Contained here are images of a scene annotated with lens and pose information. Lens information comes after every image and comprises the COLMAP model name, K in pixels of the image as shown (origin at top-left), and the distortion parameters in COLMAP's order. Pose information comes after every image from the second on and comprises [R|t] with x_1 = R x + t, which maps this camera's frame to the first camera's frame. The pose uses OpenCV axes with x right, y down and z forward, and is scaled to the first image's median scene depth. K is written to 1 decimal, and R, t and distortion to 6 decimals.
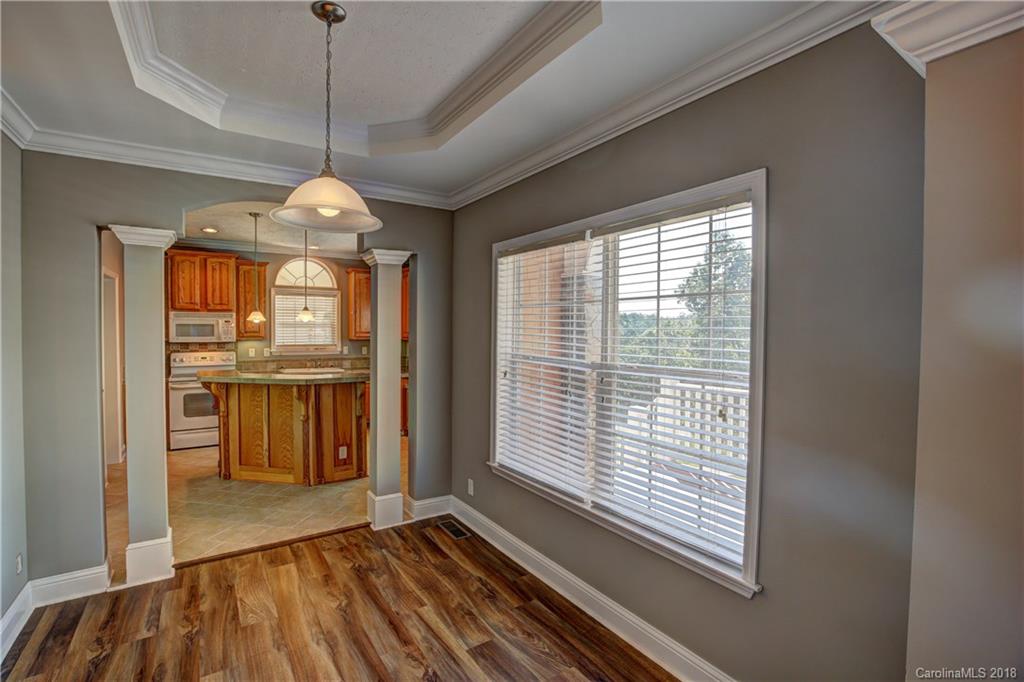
lens RADIAL K [[466.5, 0, 503.9], [0, 466.5, 339.2], [0, 0, 1]] dist [-0.031990, 0.005680]
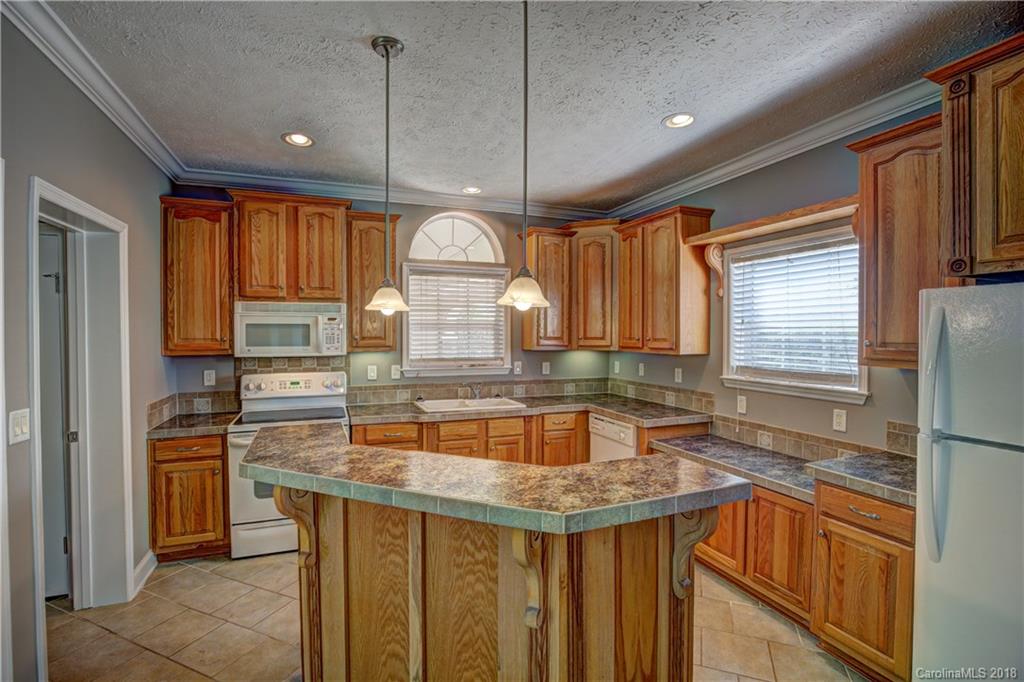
lens RADIAL K [[466.5, 0, 507.4], [0, 466.5, 340.3], [0, 0, 1]] dist [-0.031990, 0.005680]
pose [[0.978626, -0.000799, -0.205647, -0.278214], [-0.000406, 0.999983, -0.005818, -0.009693], [0.205648, 0.005777, 0.978609, 0.497568]]
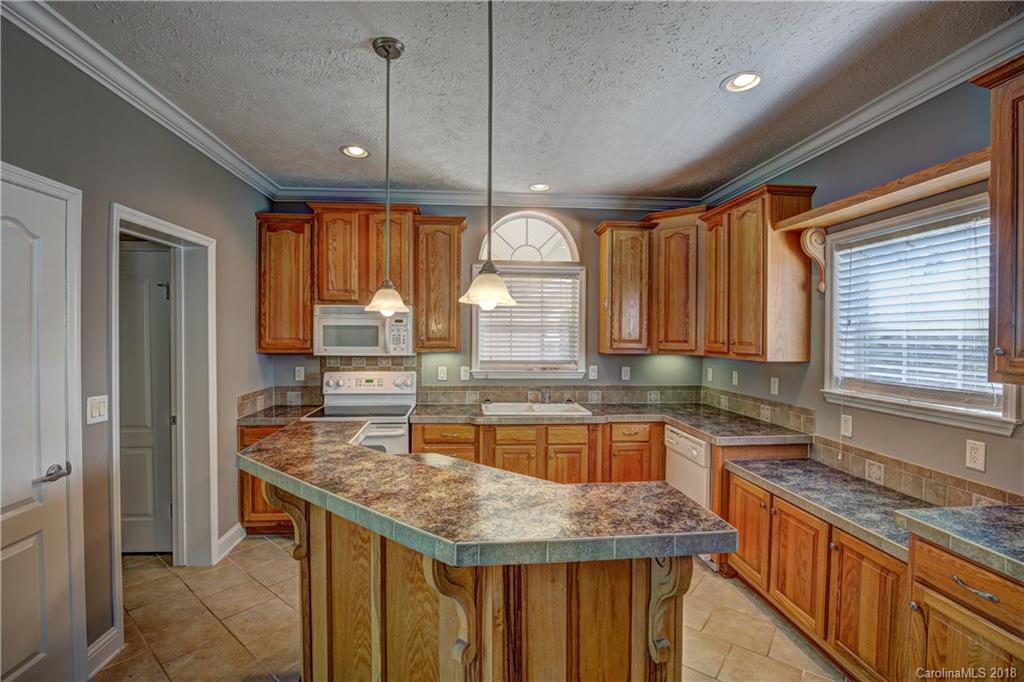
lens RADIAL K [[466.5, 0, 507.8], [0, 466.5, 341.0], [0, 0, 1]] dist [-0.031990, 0.005680]
pose [[0.882014, 0.007225, -0.471168, -0.201764], [-0.011556, 0.999913, -0.006300, -0.010774], [0.471082, 0.011002, 0.882021, 0.550867]]
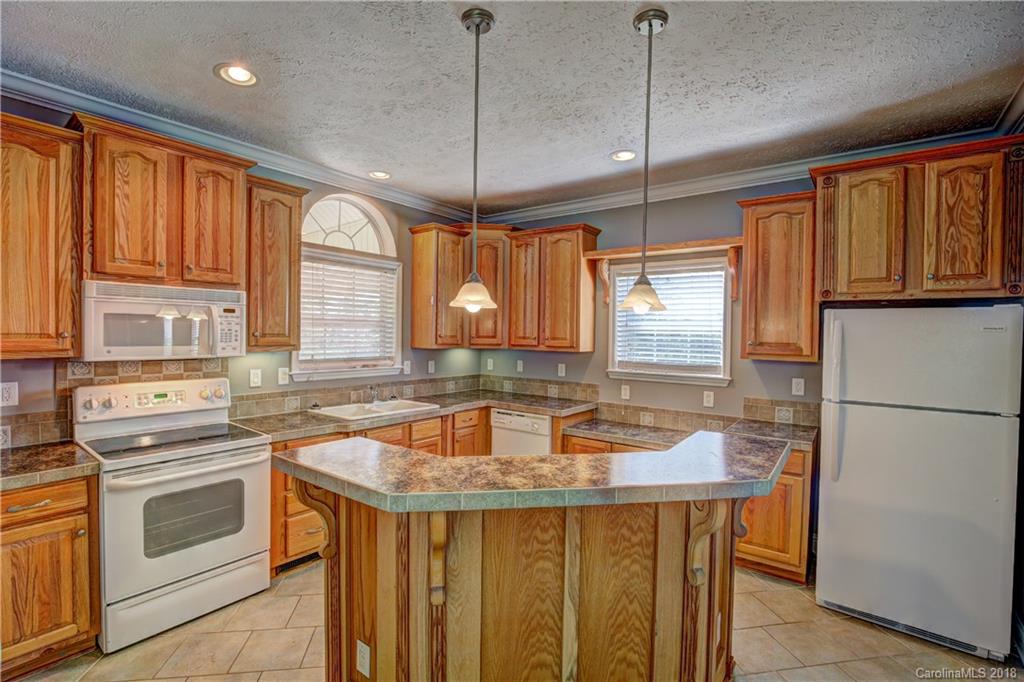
lens RADIAL K [[466.5, 0, 504.5], [0, 466.5, 340.9], [0, 0, 1]] dist [-0.031990, 0.005680]
pose [[0.944577, 0.003807, 0.328268, -0.501359], [-0.004074, 0.999992, 0.000126, -0.010887], [-0.328265, -0.001457, 0.944585, 0.508131]]
